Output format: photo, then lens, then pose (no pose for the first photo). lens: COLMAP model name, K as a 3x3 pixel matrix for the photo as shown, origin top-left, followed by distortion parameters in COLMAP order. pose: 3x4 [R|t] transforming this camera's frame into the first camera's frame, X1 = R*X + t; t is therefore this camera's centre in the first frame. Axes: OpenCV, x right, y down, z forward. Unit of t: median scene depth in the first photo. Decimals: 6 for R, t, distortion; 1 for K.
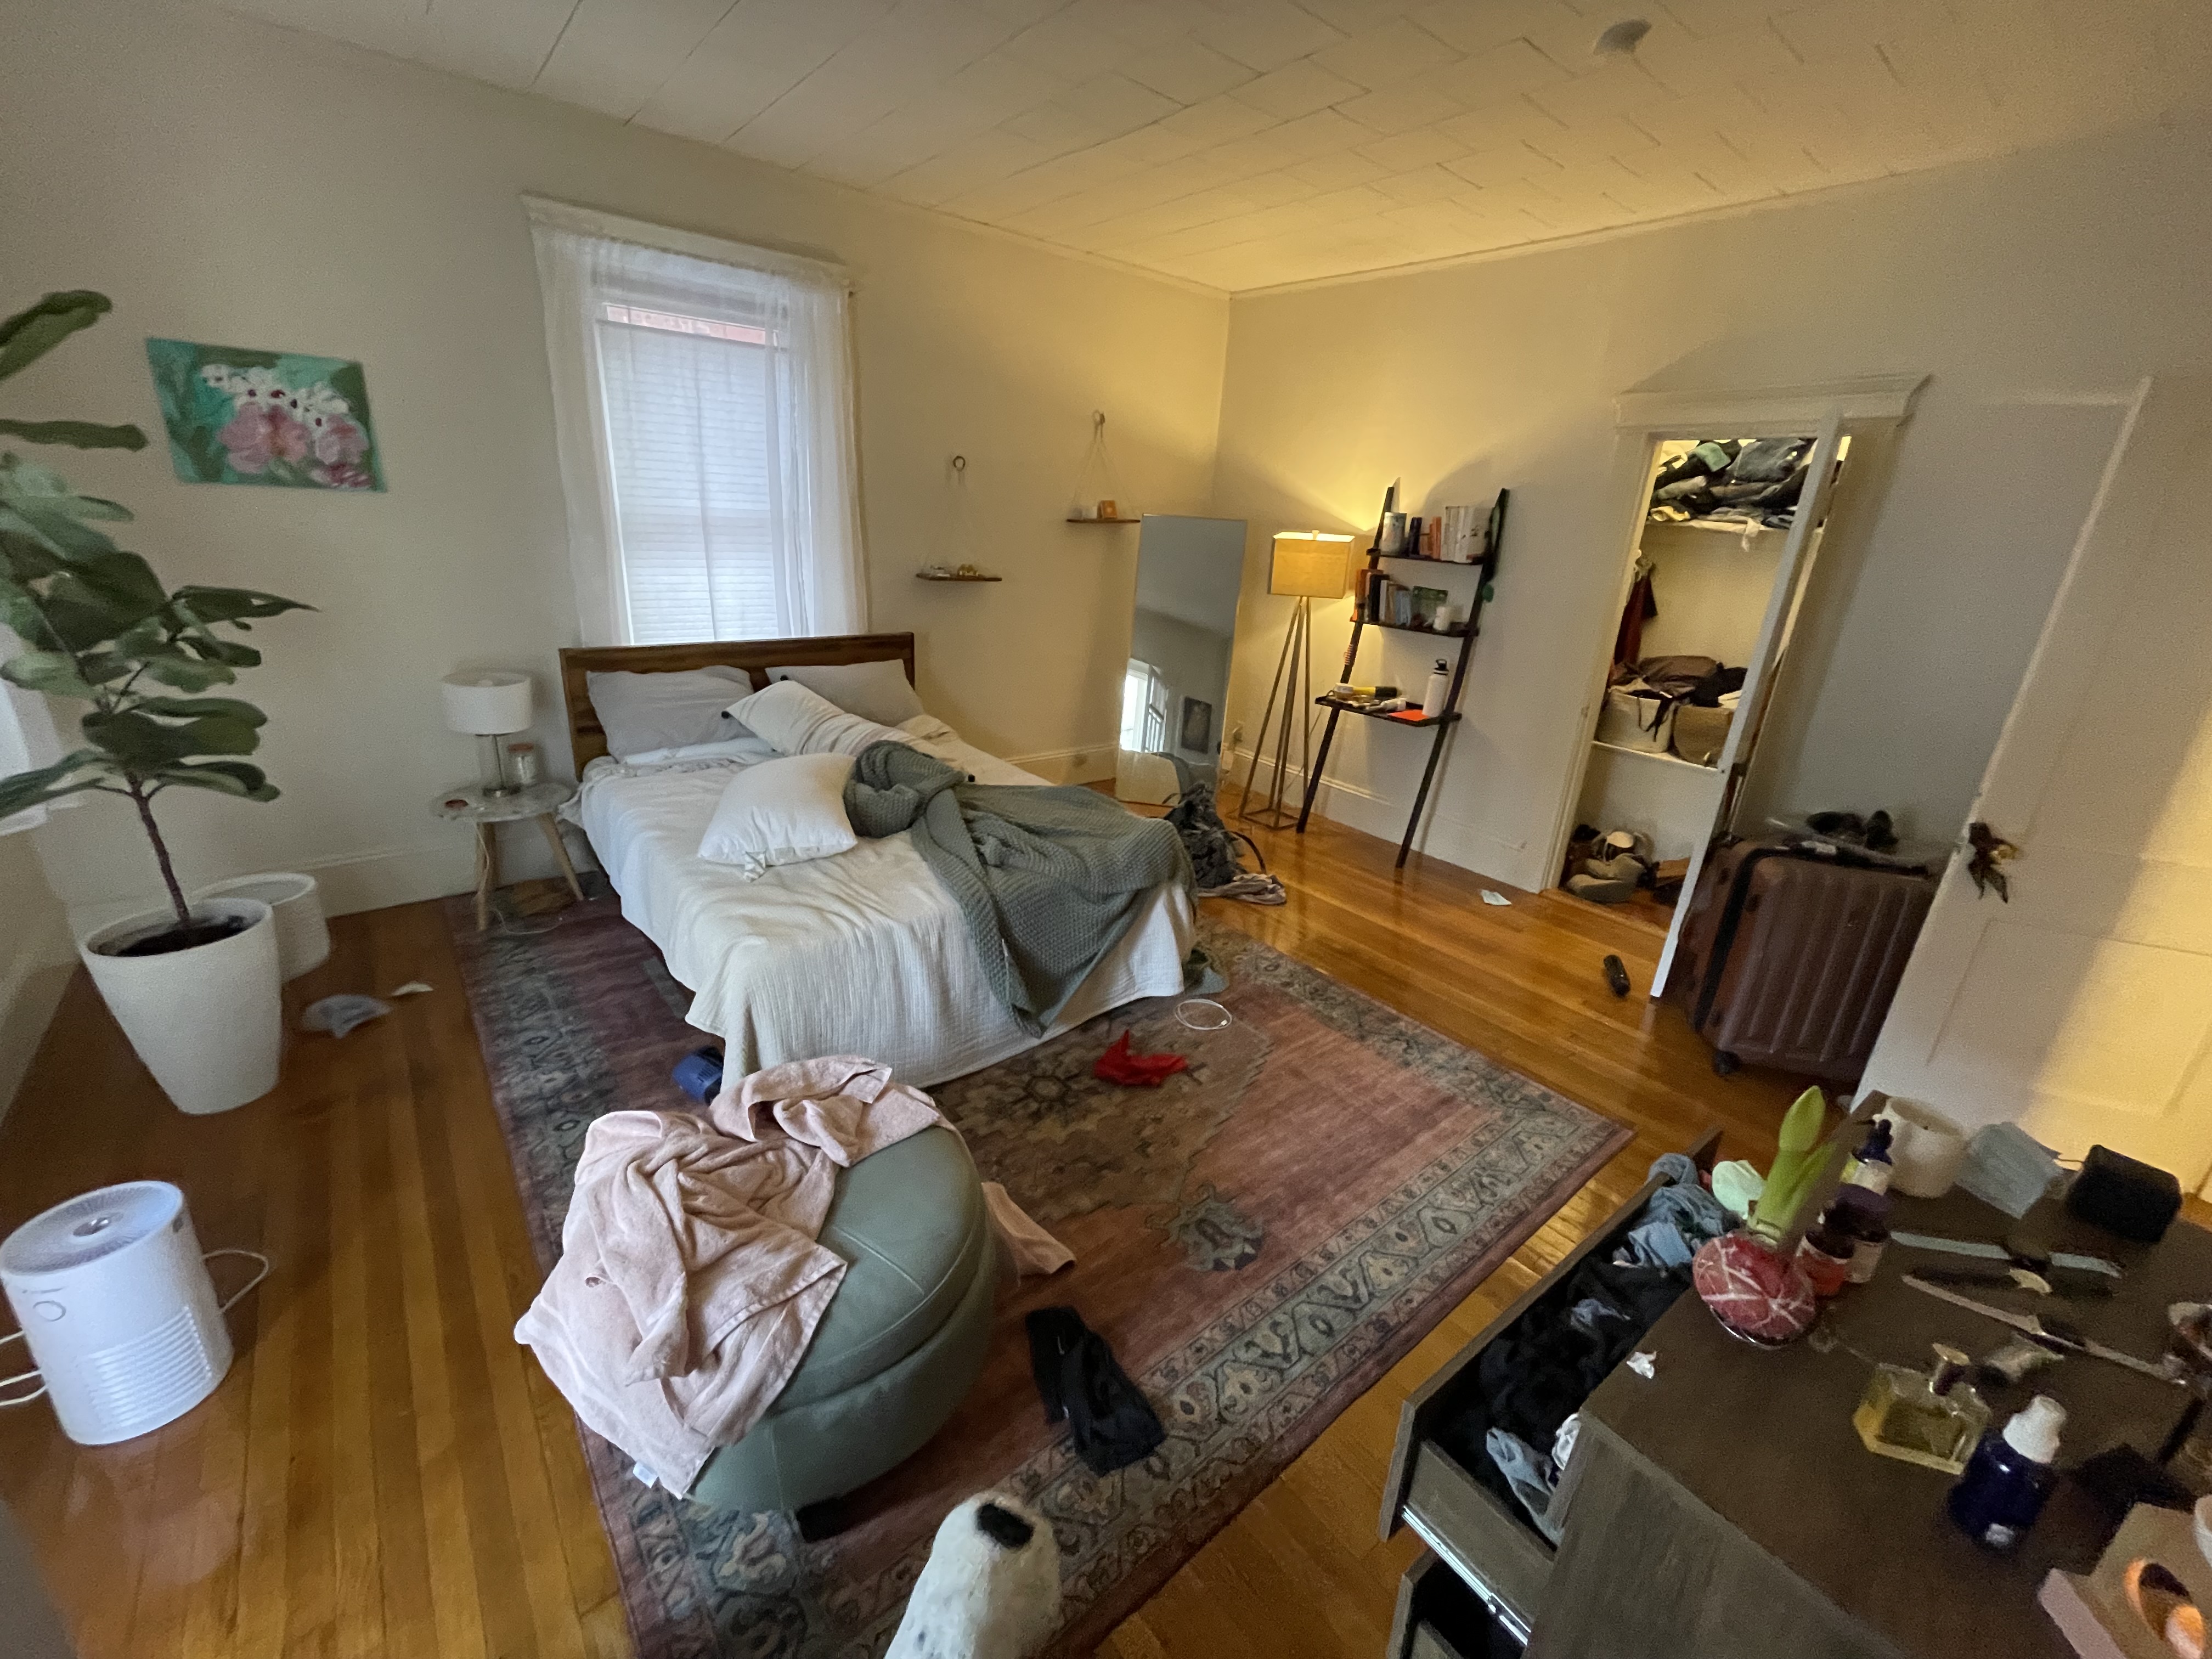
lens RADIAL K [[894.0, 0, 1097.2], [0, 894.0, 820.1], [0, 0, 1]] dist [-0.007318, 0.002508]
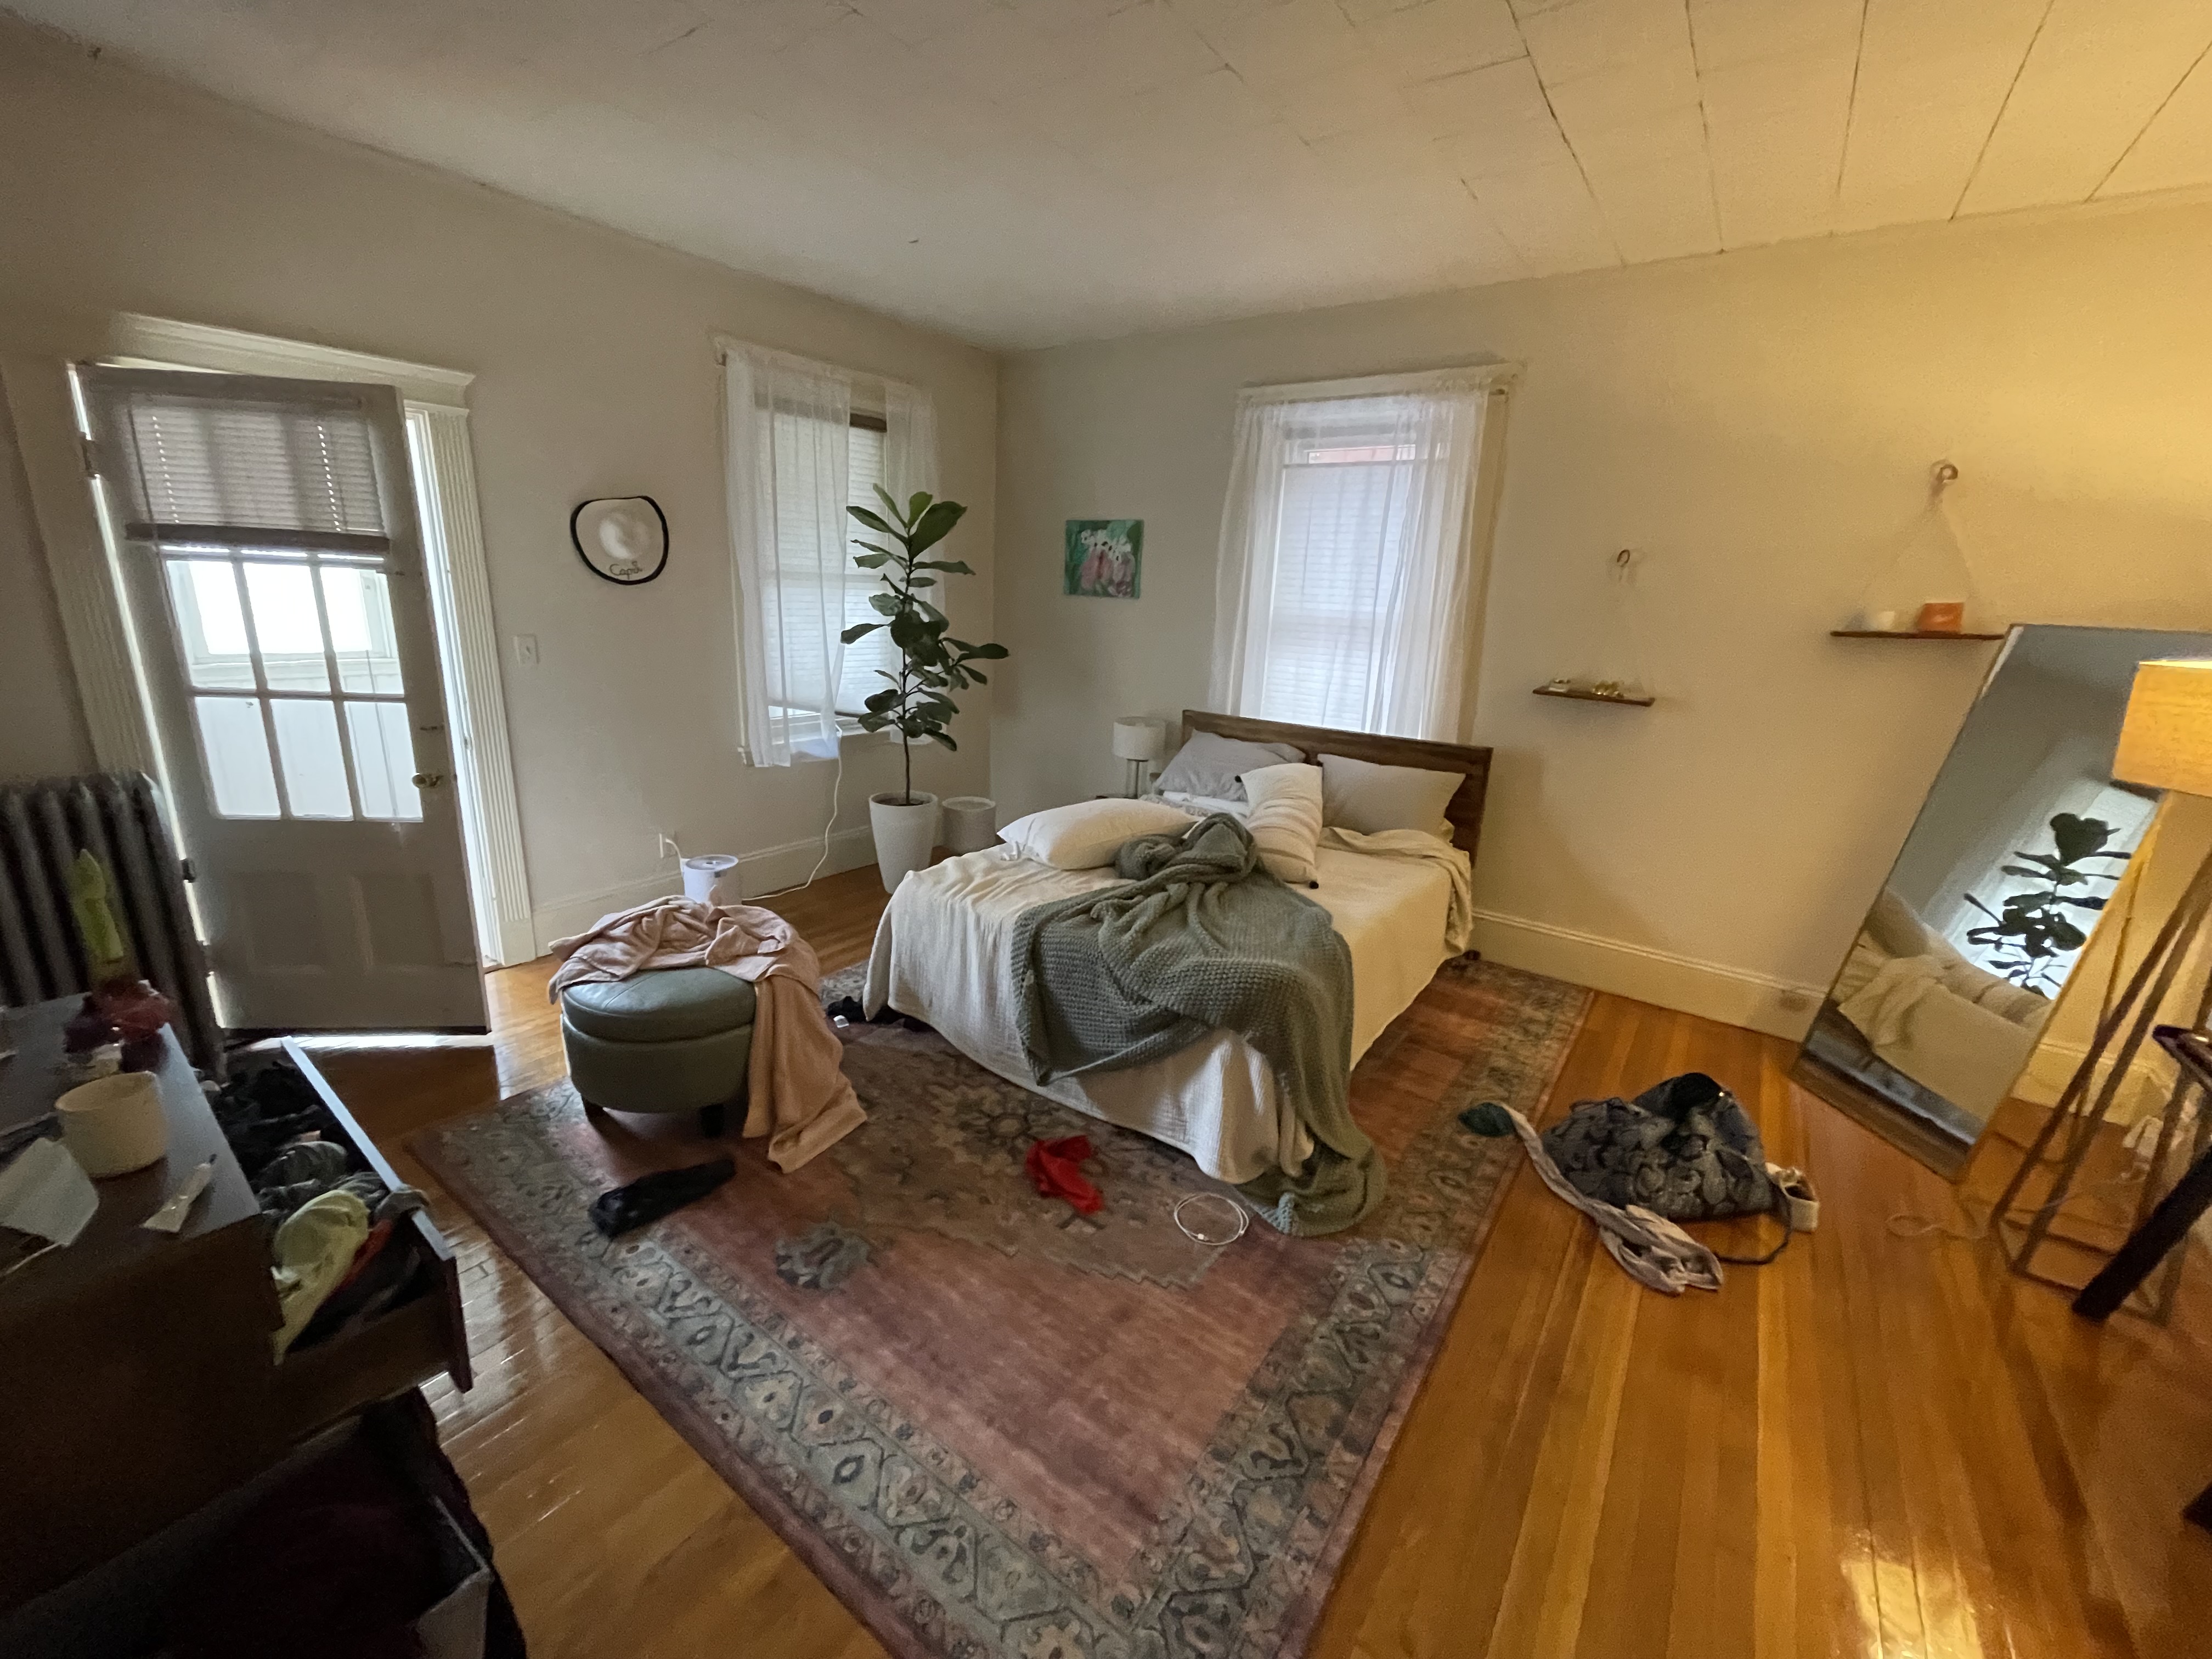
lens RADIAL K [[894.0, 0, 1097.0], [0, 894.0, 823.5], [0, 0, 1]] dist [-0.007318, 0.002508]
pose [[0.257115, 0.203714, -0.944665, 0.809565], [-0.345606, 0.932262, 0.106974, -0.157663], [0.902468, 0.298977, 0.310104, 0.620128]]
